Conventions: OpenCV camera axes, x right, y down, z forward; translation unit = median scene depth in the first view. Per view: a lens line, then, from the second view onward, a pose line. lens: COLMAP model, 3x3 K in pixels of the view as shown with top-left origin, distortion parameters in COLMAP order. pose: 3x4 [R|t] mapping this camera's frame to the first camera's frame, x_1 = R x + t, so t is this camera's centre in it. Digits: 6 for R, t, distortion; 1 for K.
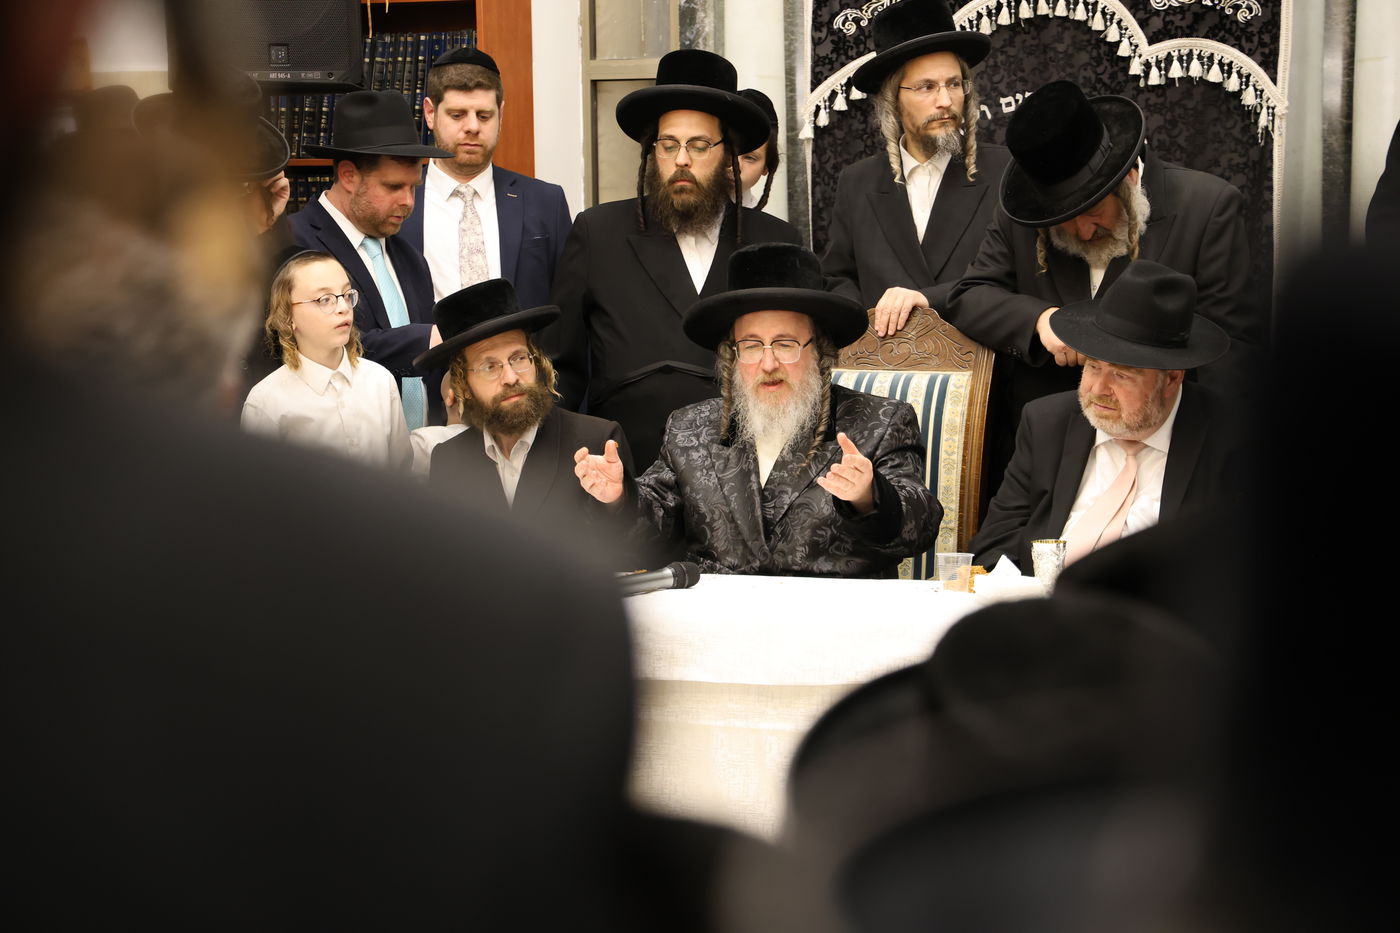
lens RADIAL K [[3325.7, 0, 700.0], [0, 3325.7, 466.5], [0, 0, 1]] dist [0.526357, 0.049971]
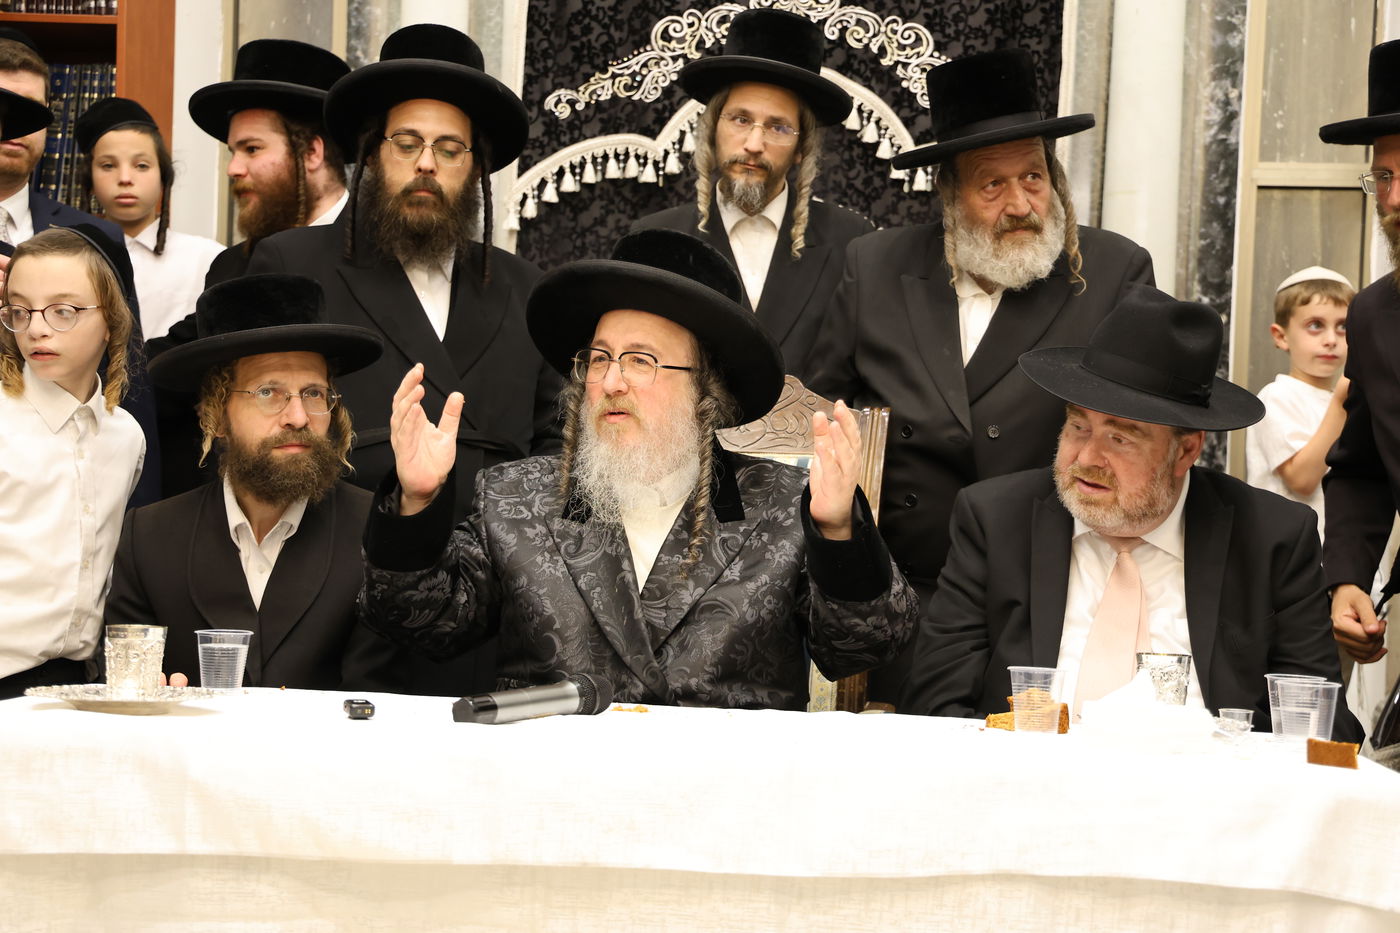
lens RADIAL K [[2178.7, 0, 700.0], [0, 2178.7, 466.5], [0, 0, 1]] dist [-0.220334, -0.000648]
pose [[0.955796, 0.050148, 0.289723, -0.079717], [-0.010839, 0.990688, -0.135719, 0.035285], [-0.293832, 0.126579, 0.947439, 0.488173]]
